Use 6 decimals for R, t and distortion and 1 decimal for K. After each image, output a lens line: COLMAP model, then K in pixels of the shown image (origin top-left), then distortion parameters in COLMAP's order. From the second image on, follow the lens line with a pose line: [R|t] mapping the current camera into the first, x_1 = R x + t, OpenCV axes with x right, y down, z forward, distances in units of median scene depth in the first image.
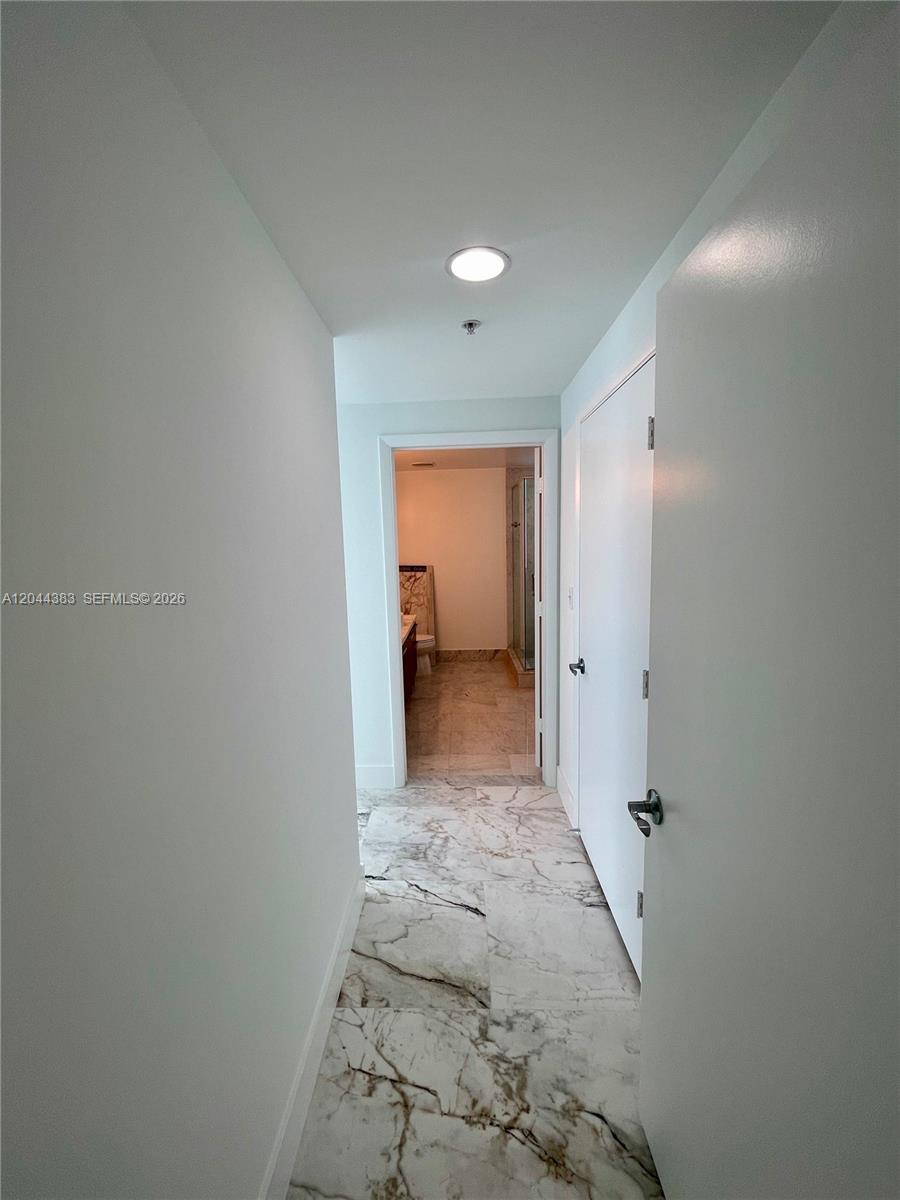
lens RADIAL K [[505.6, 0, 444.9], [0, 505.6, 602.0], [0, 0, 1]] dist [-0.002157, 0.000612]
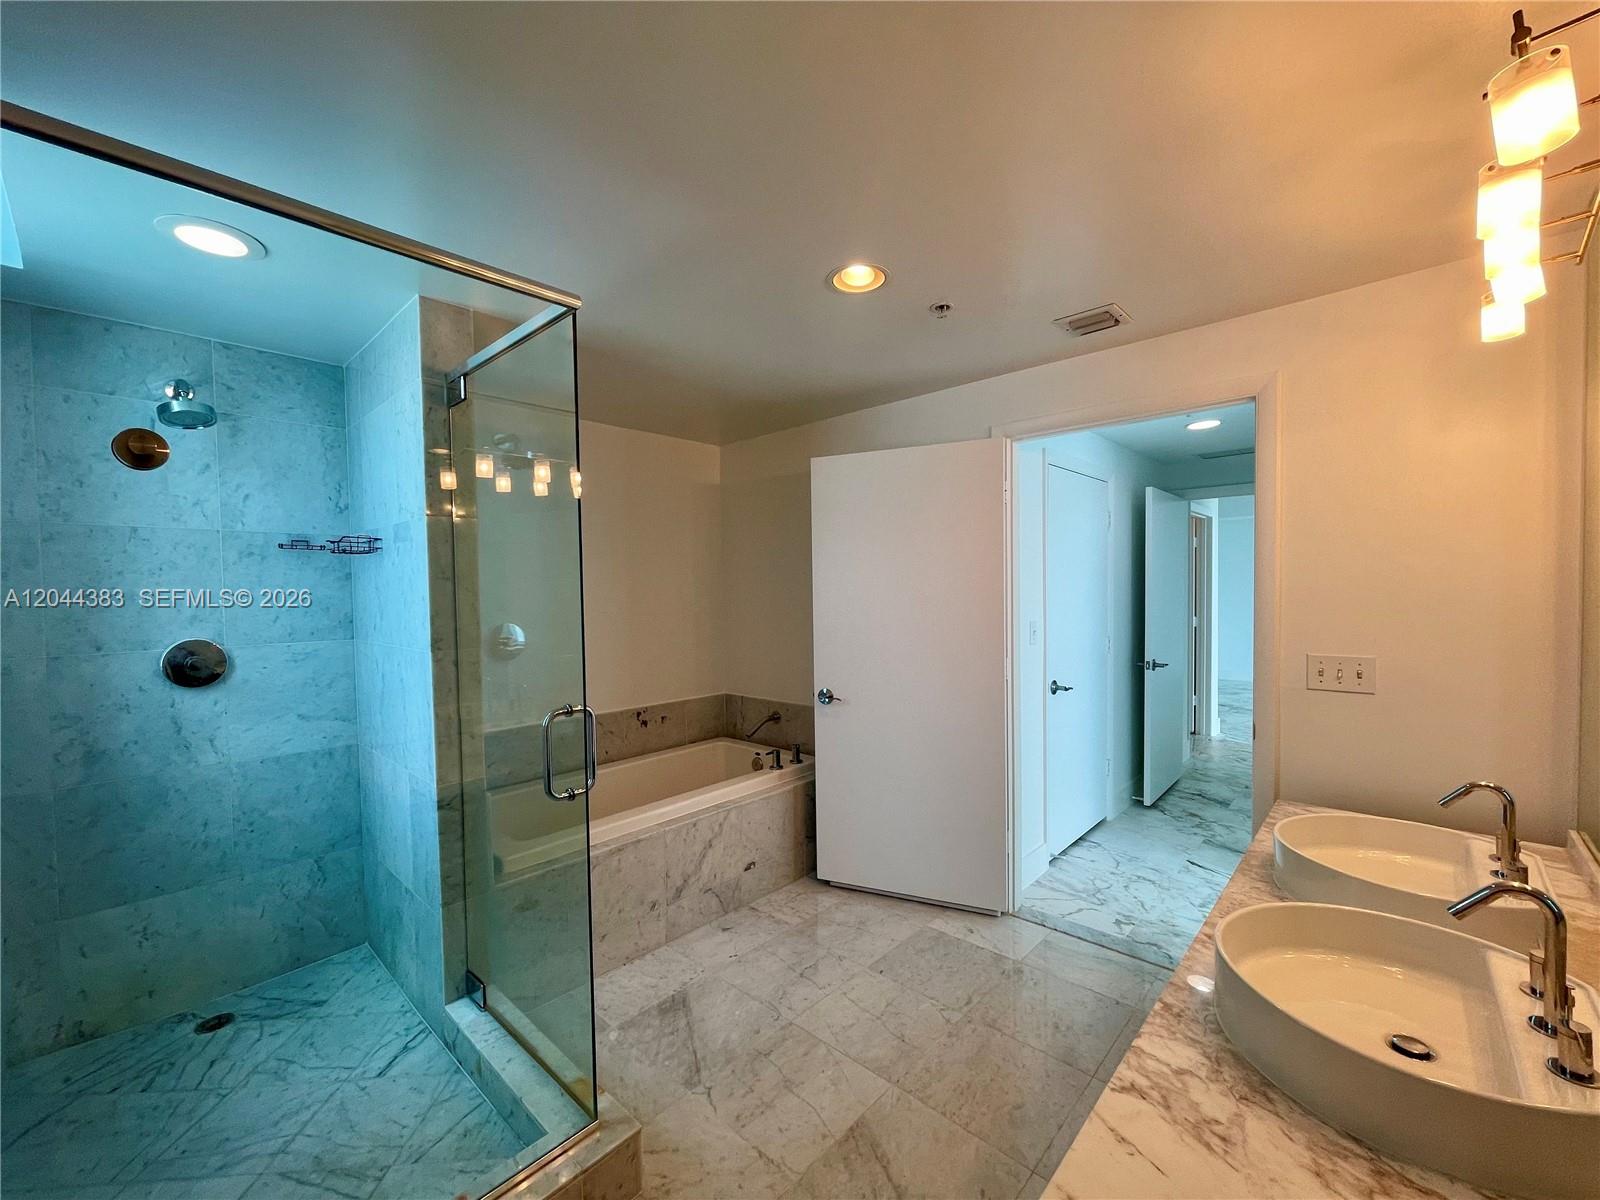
lens RADIAL K [[644.0, 0, 795.0], [0, 644.0, 610.0], [0, 0, 1]] dist [-0.005209, 0.000722]
pose [[-0.745191, 0.018172, 0.666603, -0.155689], [0.121349, 0.986634, 0.108759, -0.166930], [-0.655717, 0.161937, -0.737436, 1.558850]]
